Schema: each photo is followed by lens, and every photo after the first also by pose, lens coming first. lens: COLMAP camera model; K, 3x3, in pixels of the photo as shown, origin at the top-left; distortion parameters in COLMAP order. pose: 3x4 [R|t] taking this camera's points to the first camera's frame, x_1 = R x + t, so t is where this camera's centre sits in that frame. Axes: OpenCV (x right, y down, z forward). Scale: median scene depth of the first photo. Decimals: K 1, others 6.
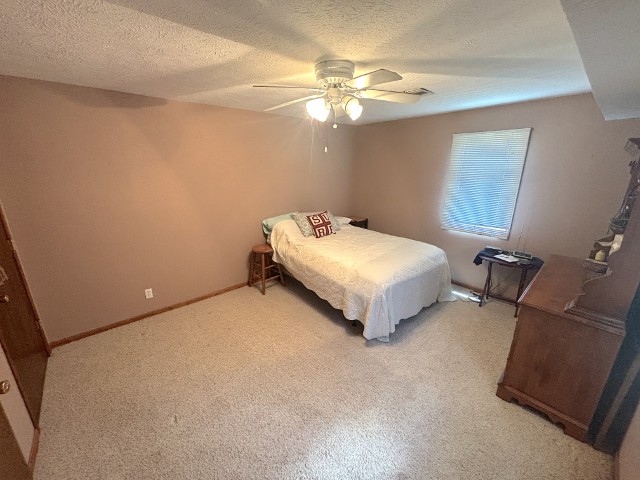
lens RADIAL K [[257.0, 0, 320.0], [0, 257.0, 240.0], [0, 0, 1]] dist [-0.000398, 0.000119]
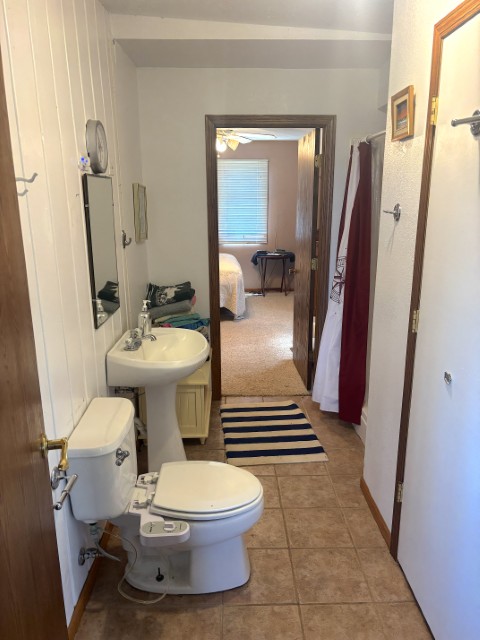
lens RADIAL K [[486.1, 0, 240.0], [0, 486.1, 320.0], [0, 0, 1]] dist [0.025127, -0.010037]
pose [[0.650542, -0.200217, 0.732604, -1.305370], [0.221349, 0.972730, 0.069288, 0.186709], [-0.726498, 0.117086, 0.677120, -0.555181]]
